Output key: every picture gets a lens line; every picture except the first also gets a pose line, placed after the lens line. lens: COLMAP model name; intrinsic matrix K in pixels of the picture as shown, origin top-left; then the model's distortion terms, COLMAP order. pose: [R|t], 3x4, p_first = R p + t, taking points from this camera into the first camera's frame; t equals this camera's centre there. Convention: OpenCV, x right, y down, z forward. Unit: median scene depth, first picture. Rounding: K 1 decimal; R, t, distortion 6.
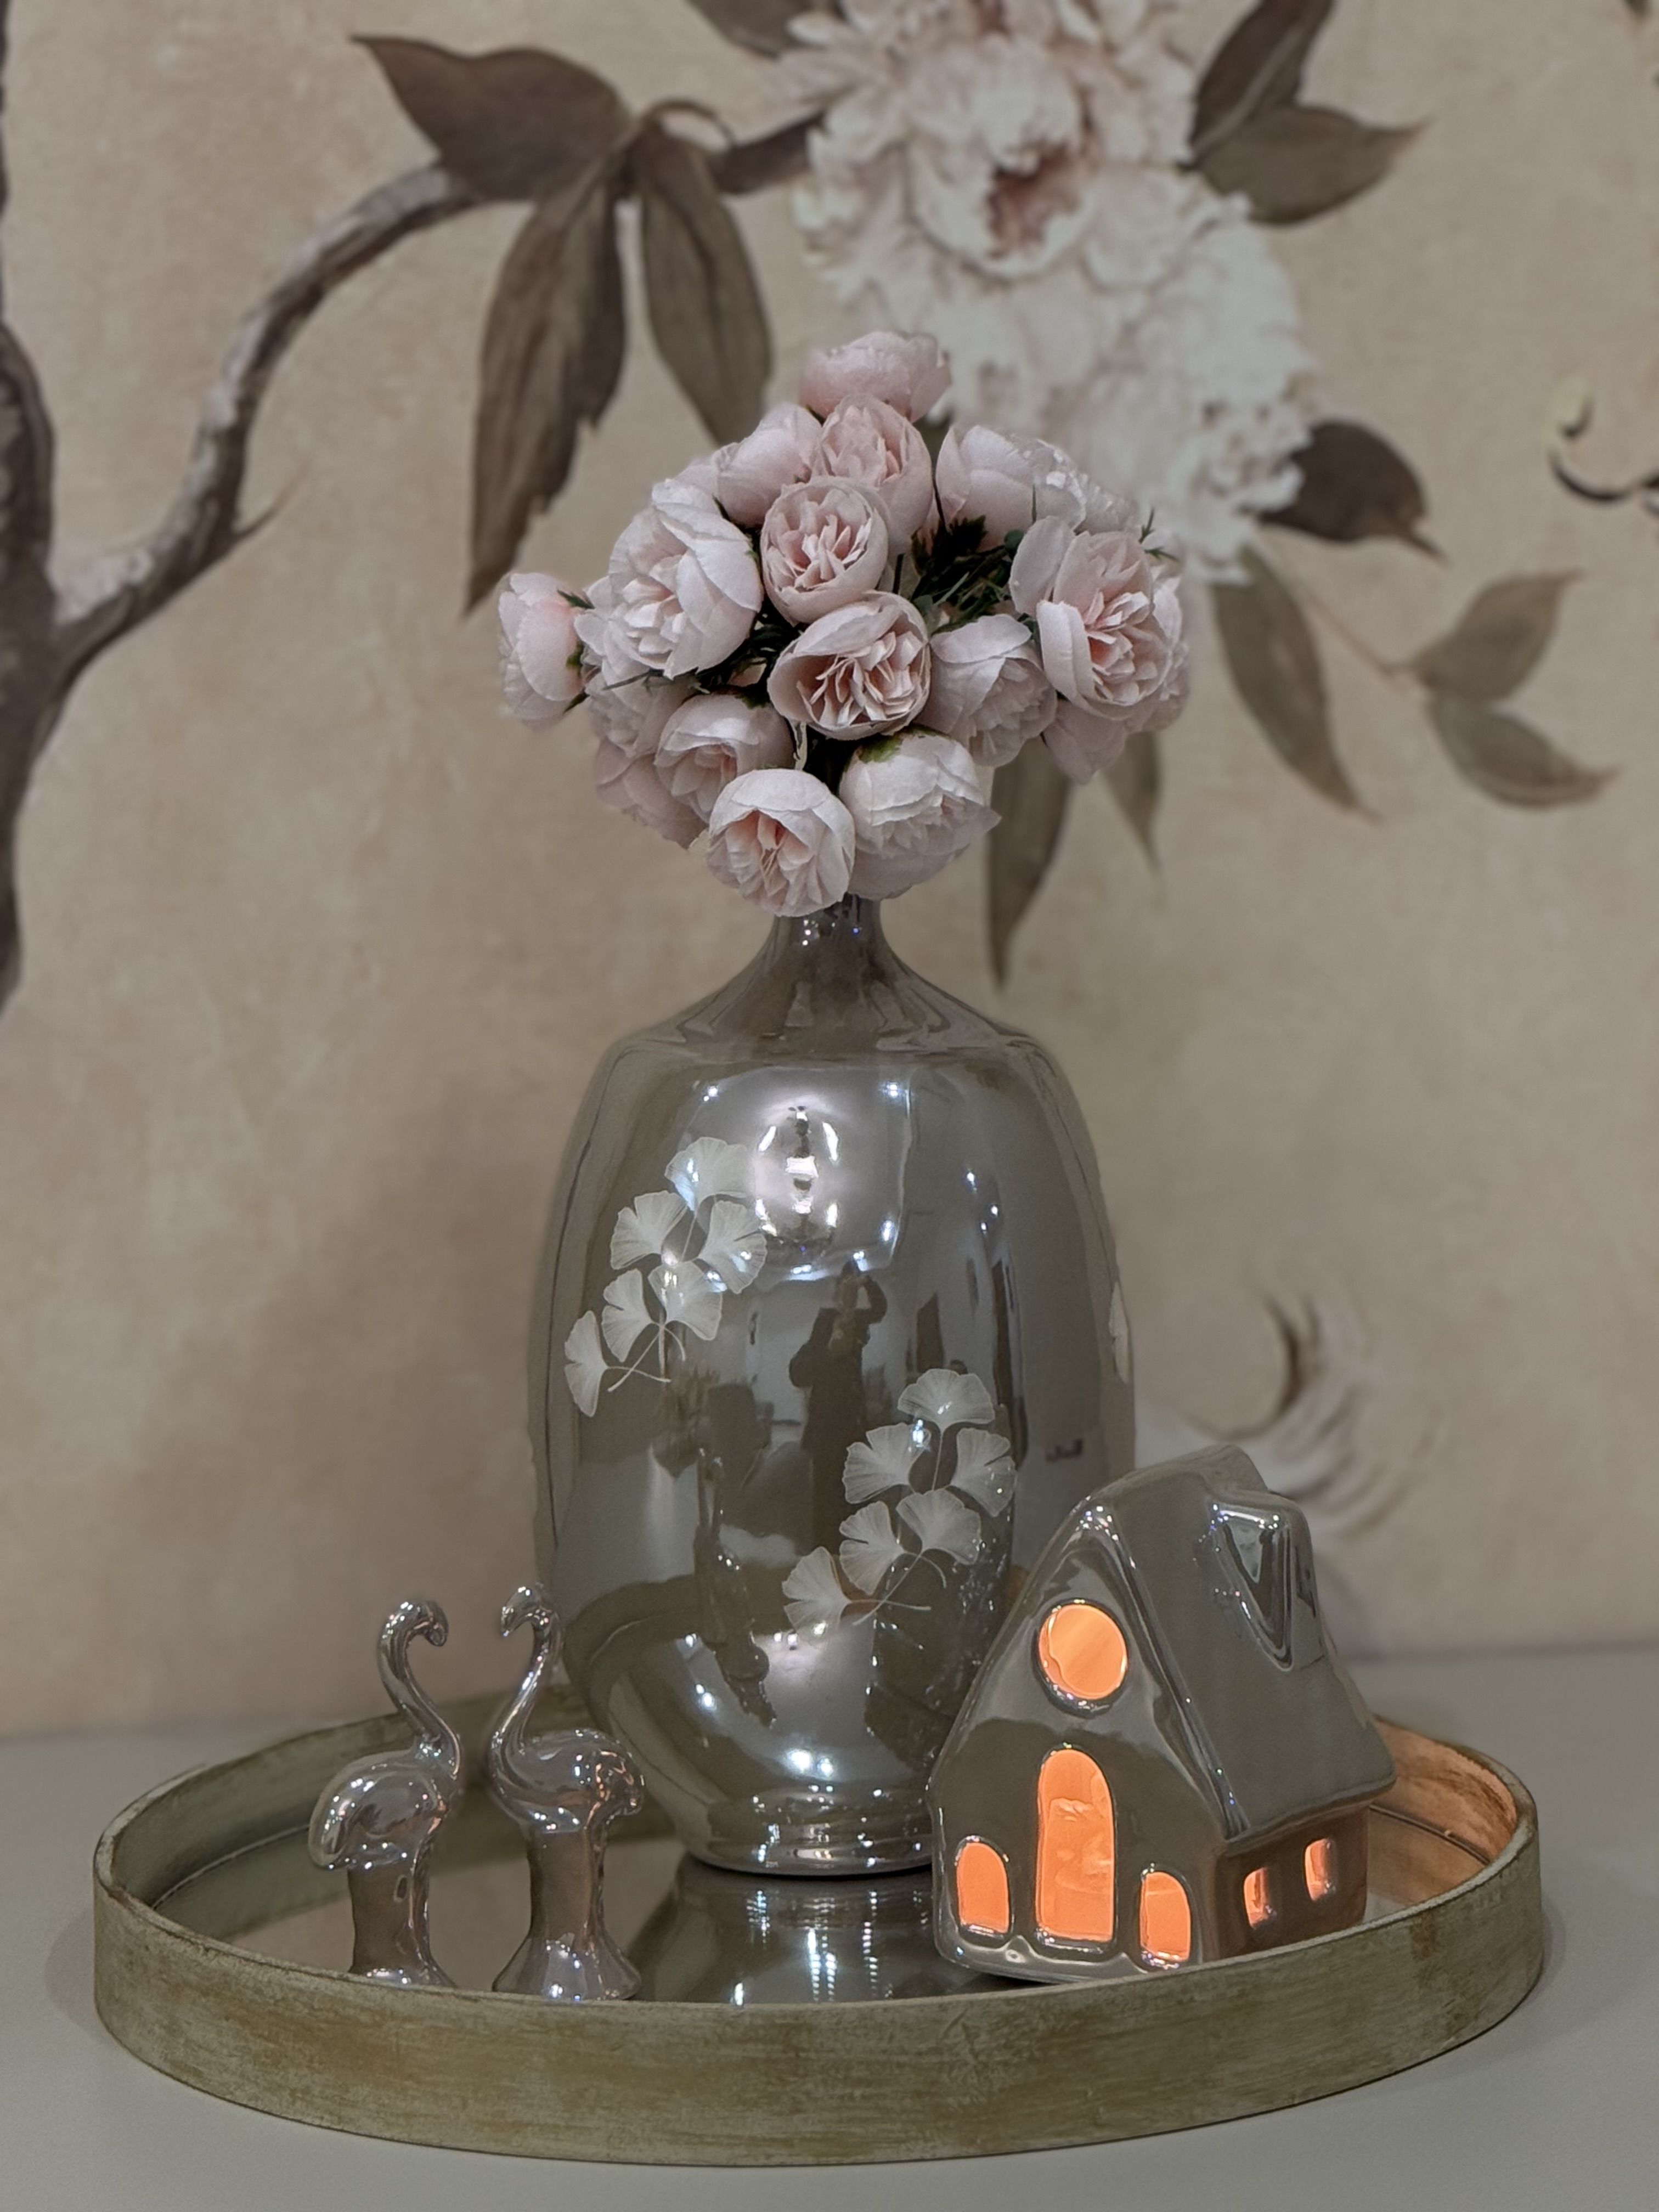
lens RADIAL K [[4617.8, 0, 772.8], [0, 4617.8, 1101.0], [0, 0, 1]] dist [0.049853, 0.375743]
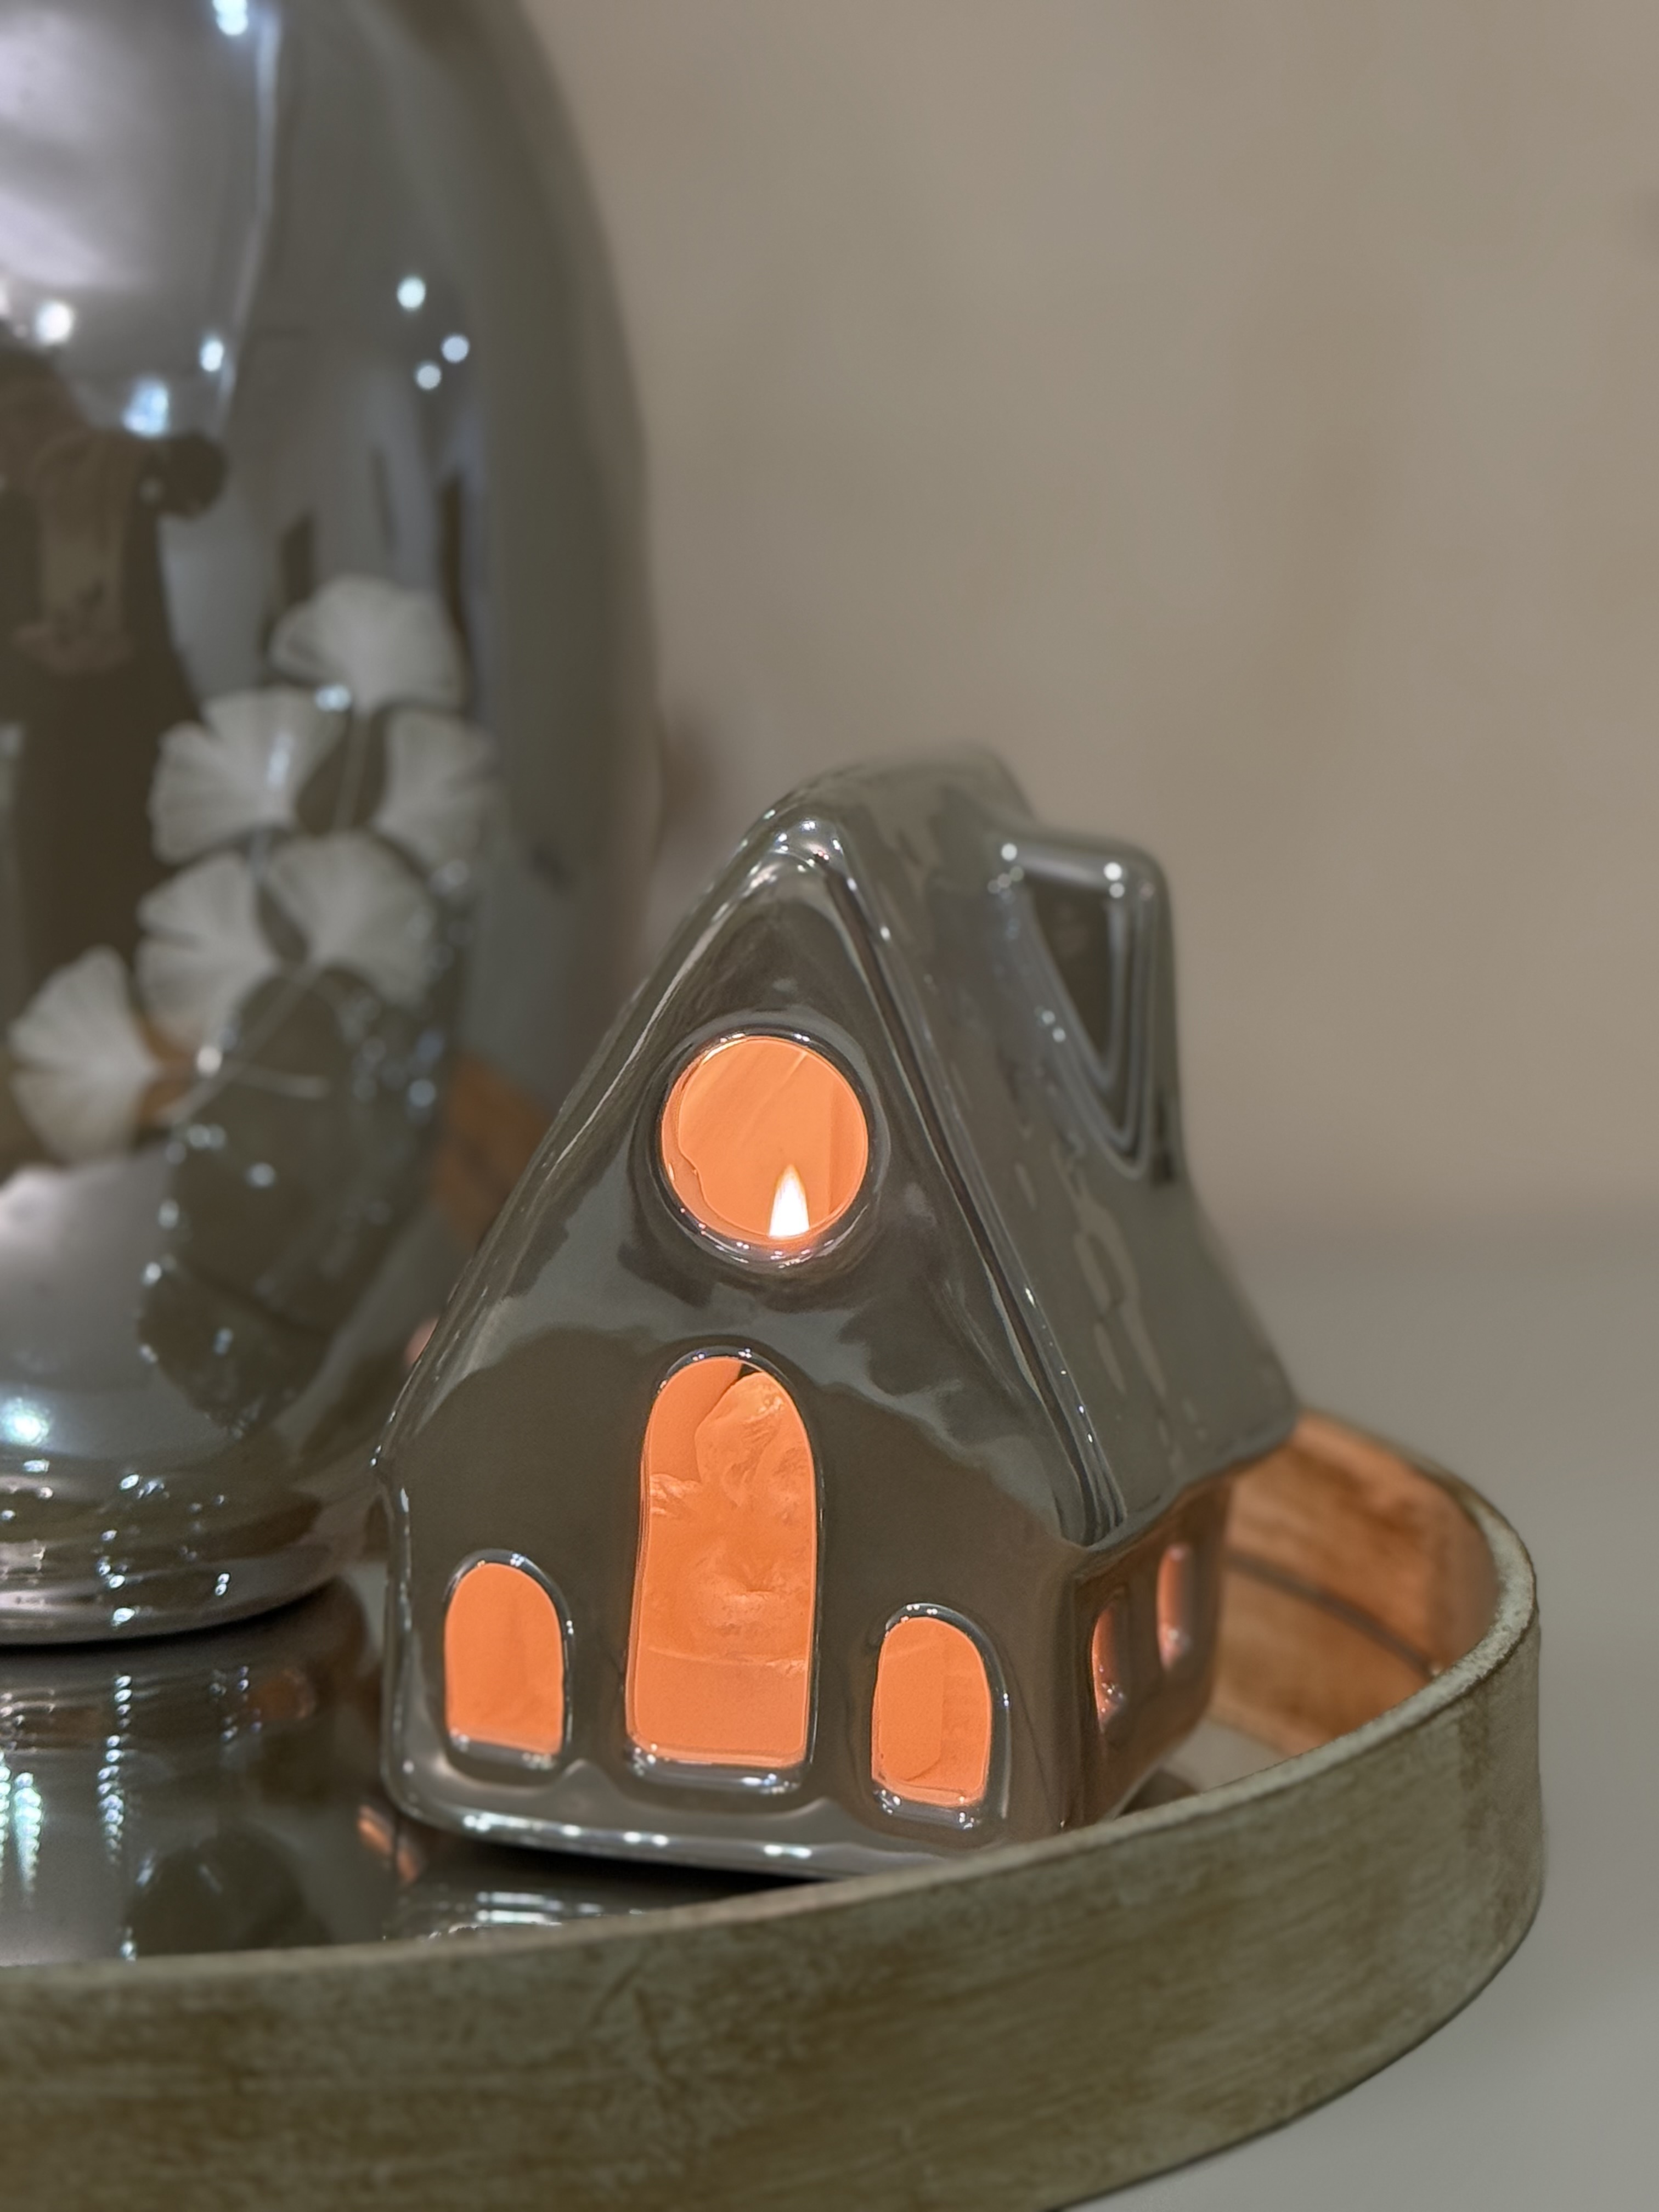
lens RADIAL K [[4664.1, 0, 829.5], [0, 4664.1, 1106.0], [0, 0, 1]] dist [0.016825, 0.310702]
pose [[0.959043, 0.010090, 0.283079, -0.055478], [-0.024859, 0.998507, 0.048630, 0.092117], [-0.282166, -0.053675, 0.957863, 0.552413]]
